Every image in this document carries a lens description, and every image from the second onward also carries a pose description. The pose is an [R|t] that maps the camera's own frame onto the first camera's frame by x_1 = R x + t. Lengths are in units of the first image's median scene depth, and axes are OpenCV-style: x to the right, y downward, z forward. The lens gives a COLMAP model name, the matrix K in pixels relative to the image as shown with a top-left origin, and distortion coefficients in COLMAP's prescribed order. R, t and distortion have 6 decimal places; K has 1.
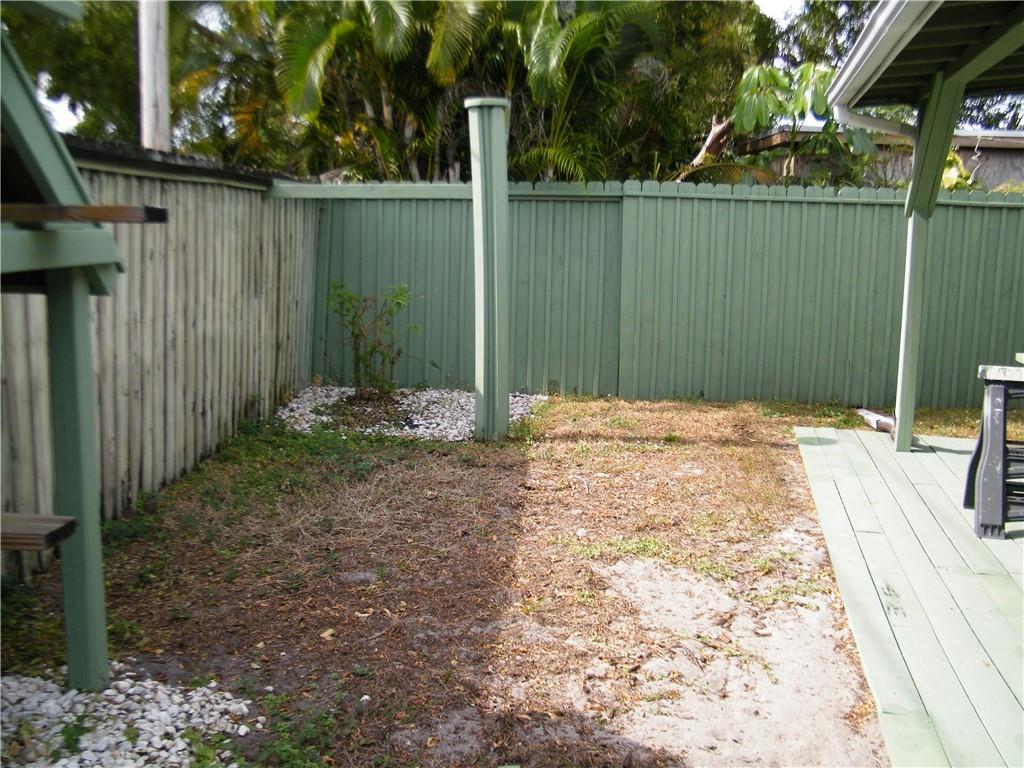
lens RADIAL K [[951.2, 0, 512.0], [0, 951.2, 384.0], [0, 0, 1]] dist [-0.165421, 0.192349]
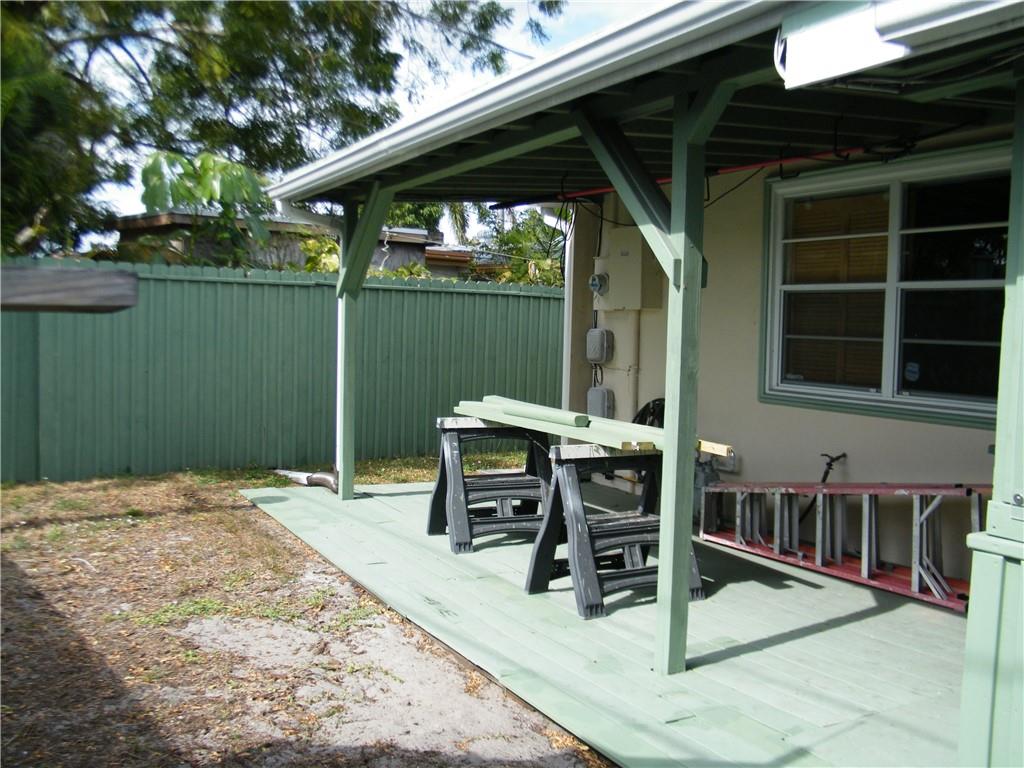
lens RADIAL K [[951.2, 0, 512.0], [0, 951.2, 384.0], [0, 0, 1]] dist [-0.165421, 0.192349]
pose [[0.745817, -0.036538, 0.665148, -0.282041], [0.088829, 0.995032, -0.044942, 0.001056], [-0.660202, 0.092603, 0.745358, -0.030684]]
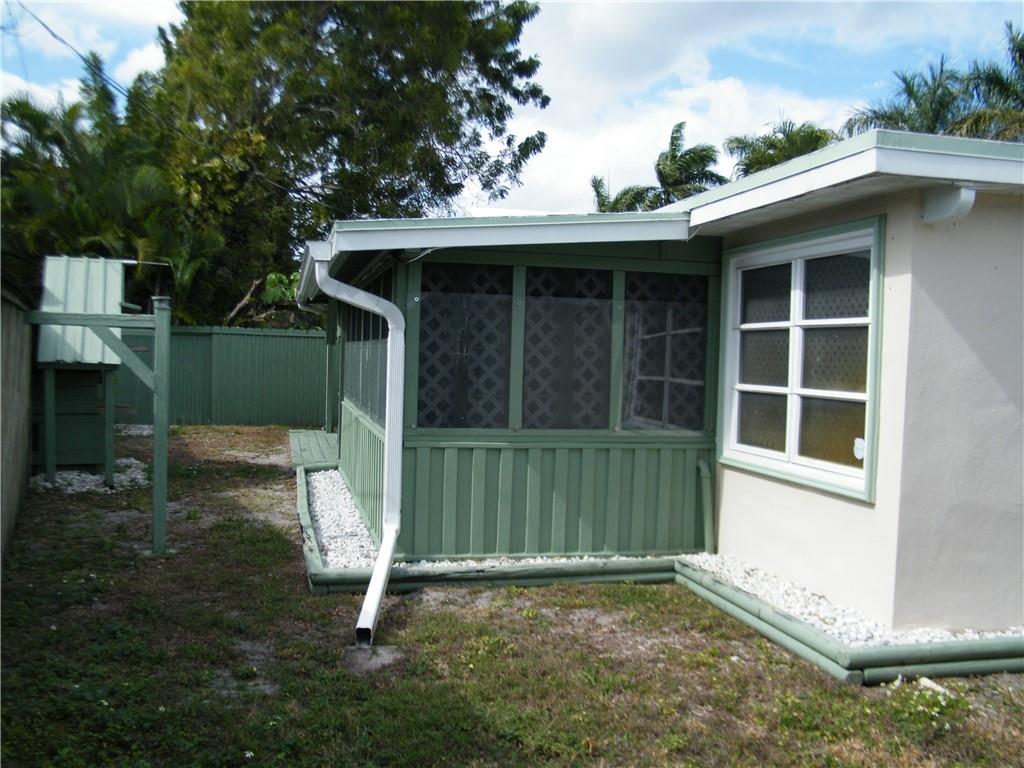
lens RADIAL K [[951.2, 0, 512.0], [0, 951.2, 384.0], [0, 0, 1]] dist [-0.165421, 0.192349]
pose [[0.890544, 0.002970, 0.454887, -0.457121], [0.059401, 0.990657, -0.122760, 0.412147], [-0.451002, 0.136344, 0.882047, -2.215457]]
